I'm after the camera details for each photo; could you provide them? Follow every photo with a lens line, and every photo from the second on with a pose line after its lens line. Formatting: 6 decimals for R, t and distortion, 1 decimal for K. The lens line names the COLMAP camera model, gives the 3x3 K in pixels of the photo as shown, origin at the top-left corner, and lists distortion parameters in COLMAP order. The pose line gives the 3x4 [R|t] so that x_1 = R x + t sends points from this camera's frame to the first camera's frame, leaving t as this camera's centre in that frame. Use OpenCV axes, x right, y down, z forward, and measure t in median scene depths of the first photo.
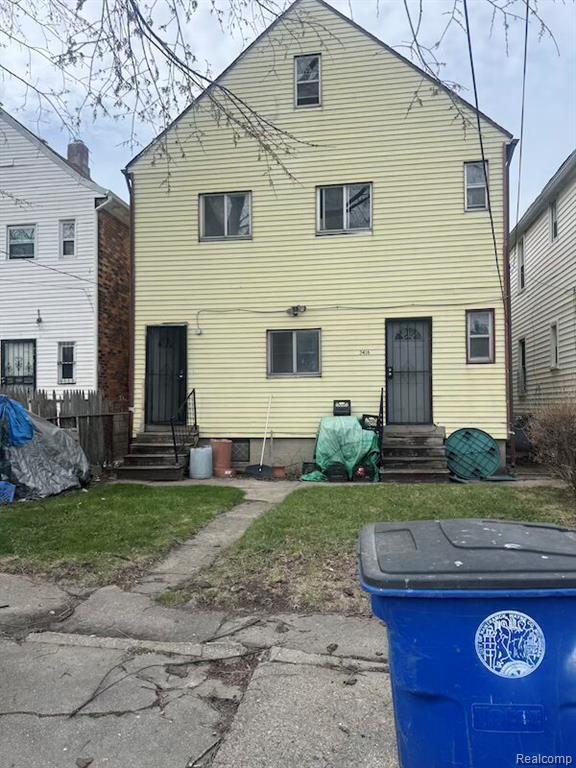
lens RADIAL K [[558.6, 0, 286.5], [0, 558.6, 373.4], [0, 0, 1]] dist [0.140125, -0.270967]
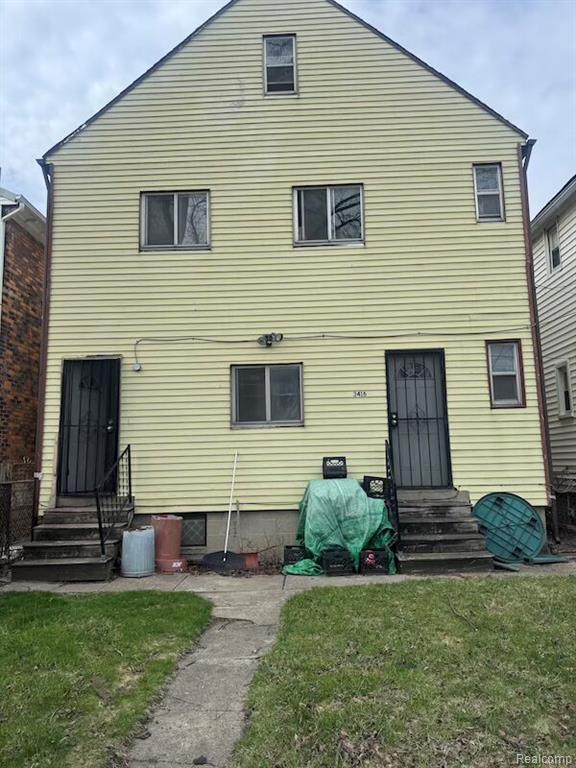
lens RADIAL K [[558.6, 0, 286.5], [0, 558.6, 373.4], [0, 0, 1]] dist [0.140125, -0.270967]
pose [[0.991595, 0.005030, 0.129286, -0.059095], [0.008497, 0.994555, -0.103868, 0.013265], [-0.129104, 0.104094, 0.986152, 0.248321]]
